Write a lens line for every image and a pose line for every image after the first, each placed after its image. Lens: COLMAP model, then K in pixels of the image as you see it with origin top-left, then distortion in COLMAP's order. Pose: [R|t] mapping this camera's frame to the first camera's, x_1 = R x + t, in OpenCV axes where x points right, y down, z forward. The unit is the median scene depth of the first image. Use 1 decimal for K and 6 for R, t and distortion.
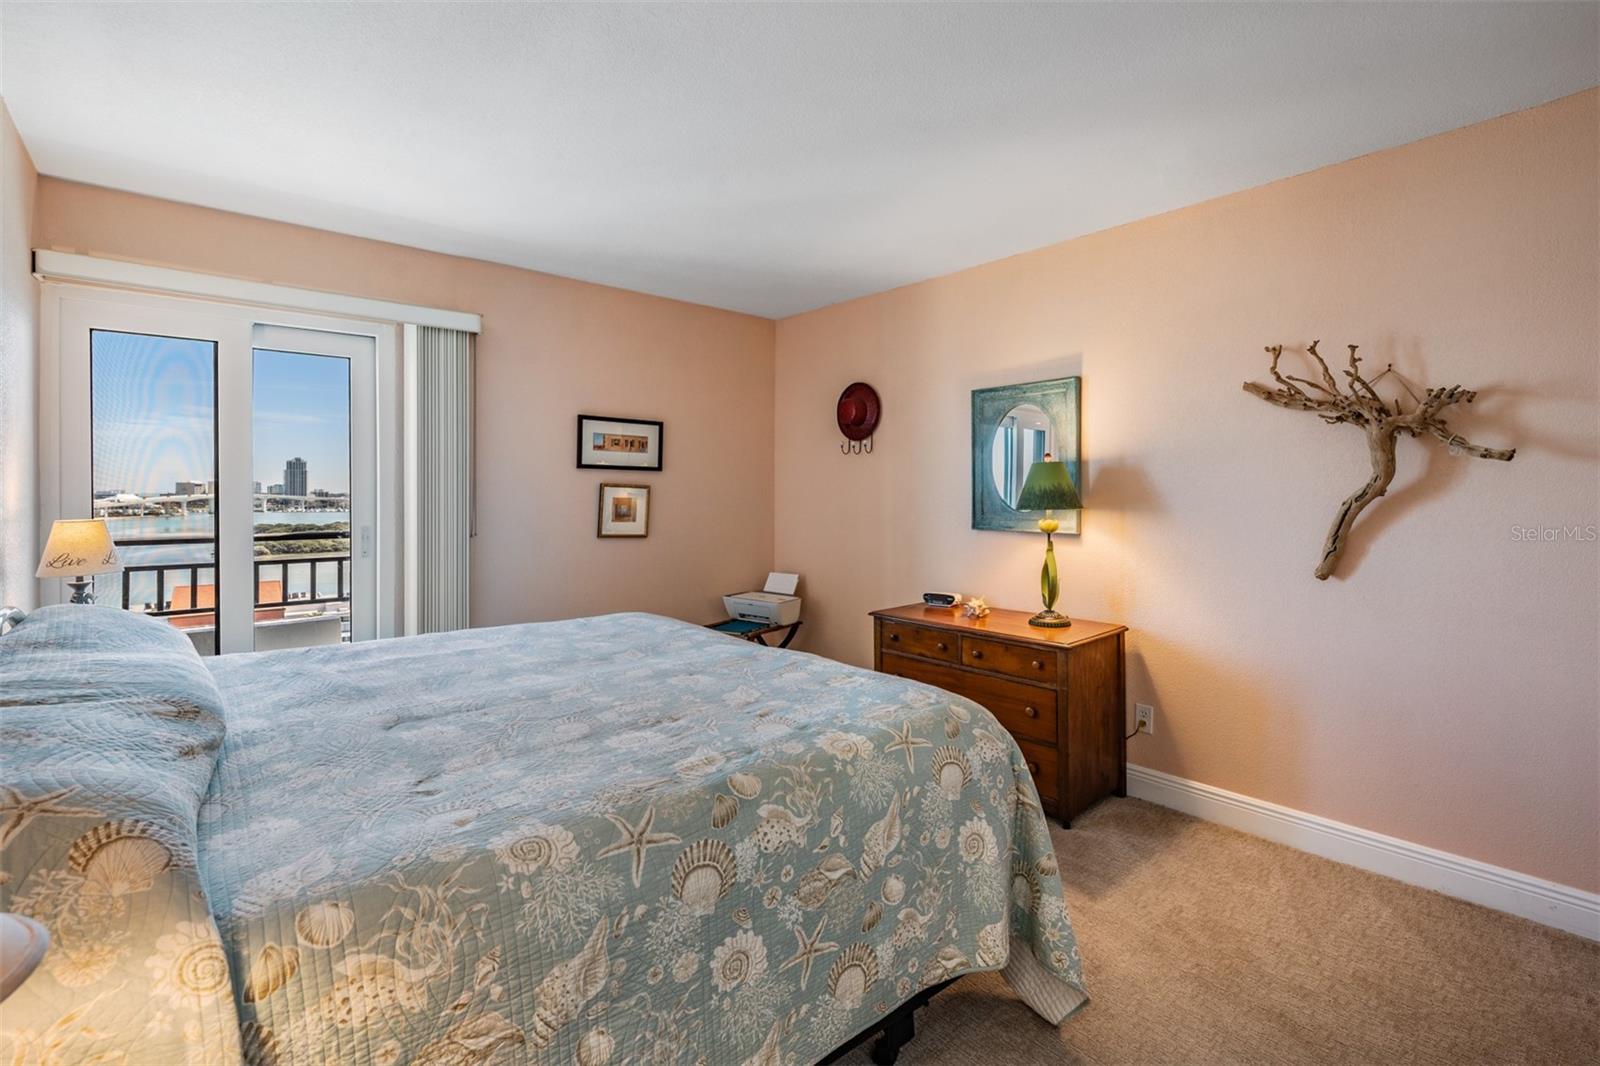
lens RADIAL K [[722.9, 0, 794.1], [0, 722.9, 497.5], [0, 0, 1]] dist [0.003589, 0.001412]
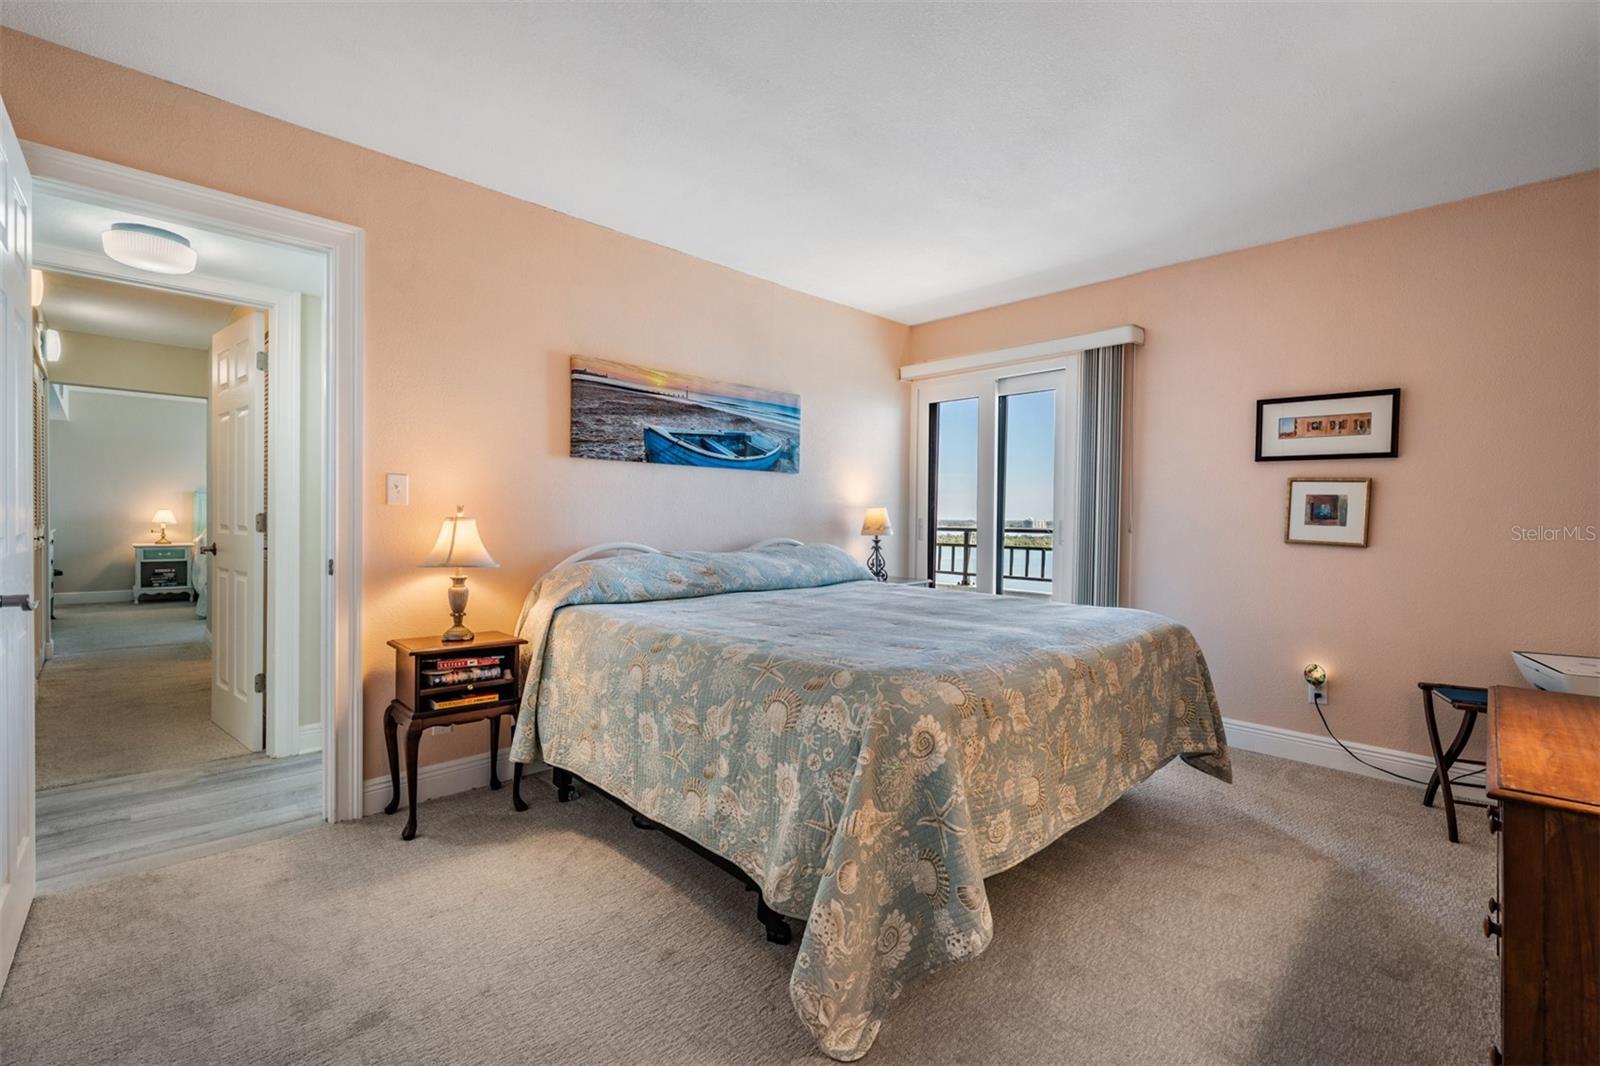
lens RADIAL K [[722.9, 0, 796.2], [0, 722.9, 524.3], [0, 0, 1]] dist [0.003589, 0.001412]
pose [[0.062556, 0.010428, -0.997987, 0.596752], [-0.018185, 0.999791, 0.009307, 0.040700], [0.997876, 0.017567, 0.062733, 0.435284]]
